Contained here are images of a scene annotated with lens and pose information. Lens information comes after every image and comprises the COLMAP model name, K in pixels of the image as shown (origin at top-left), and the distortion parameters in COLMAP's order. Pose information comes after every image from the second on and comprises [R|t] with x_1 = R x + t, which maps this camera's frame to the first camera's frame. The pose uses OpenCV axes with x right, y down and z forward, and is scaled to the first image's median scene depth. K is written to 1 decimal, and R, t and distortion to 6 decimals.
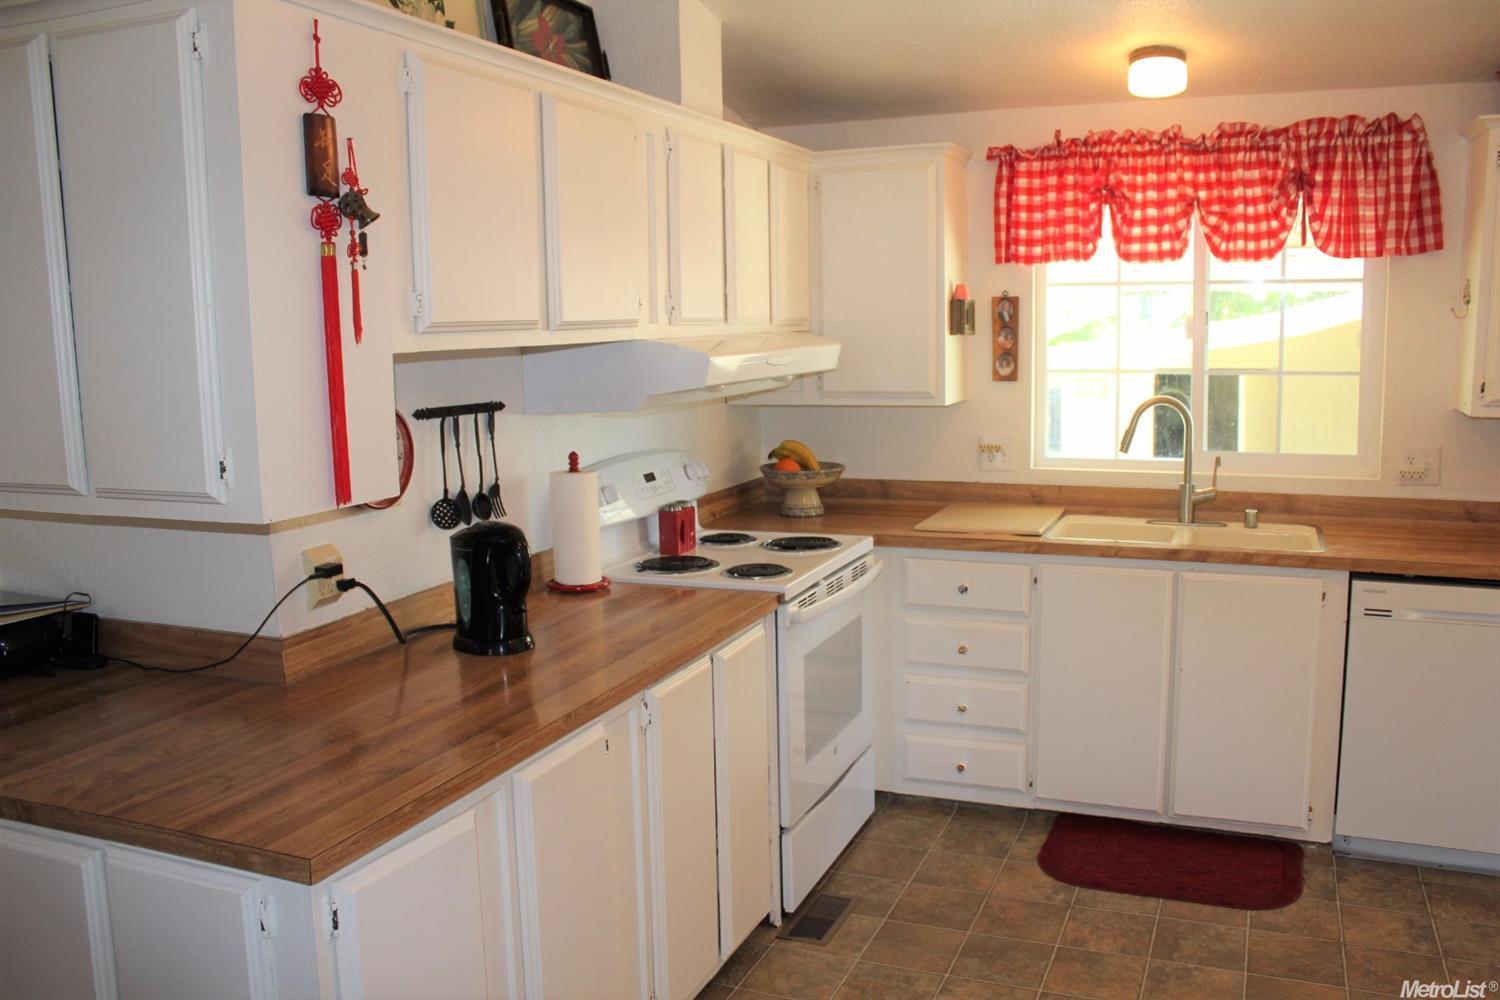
lens RADIAL K [[1246.6, 0, 757.2], [0, 1246.6, 503.7], [0, 0, 1]] dist [-0.169184, 0.157318]
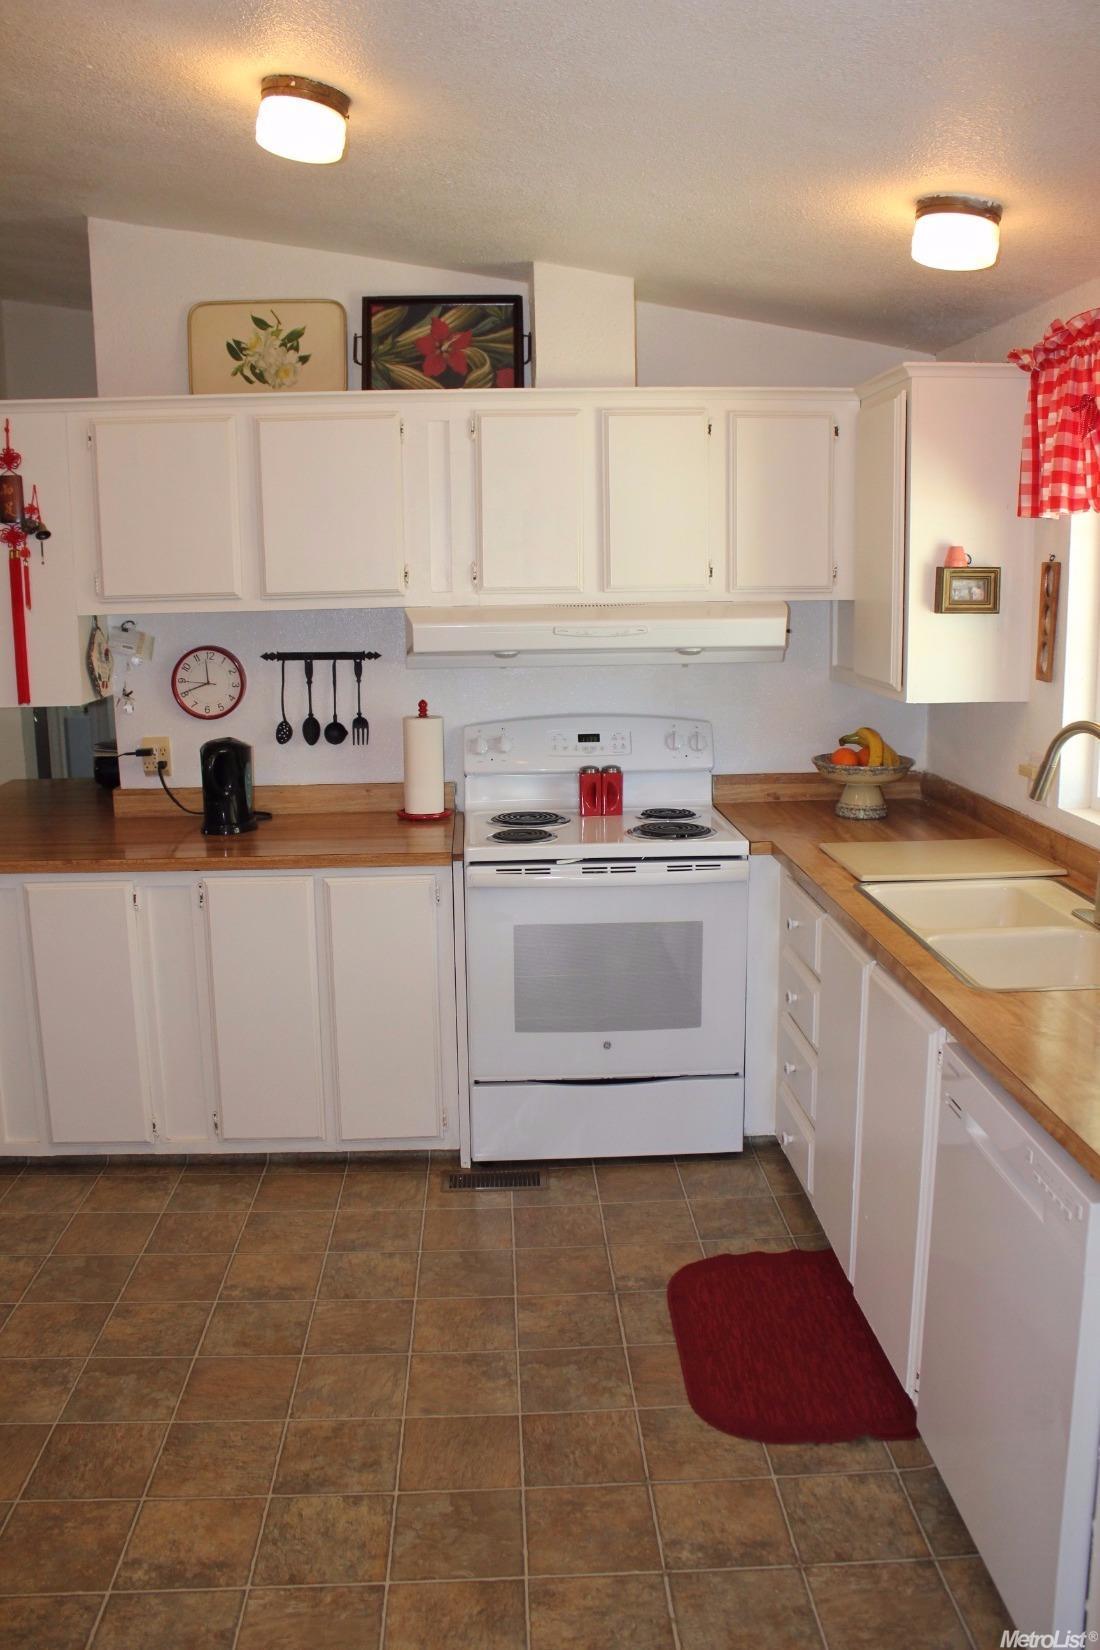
lens RADIAL K [[1371.2, 0, 550.0], [0, 1371.2, 825.0], [0, 0, 1]] dist [-0.169184, 0.157318]
pose [[0.418065, 0.180156, -0.890374, 1.072260], [-0.125231, 0.982209, 0.139937, -0.122061], [0.899744, 0.053000, 0.433188, 0.562928]]
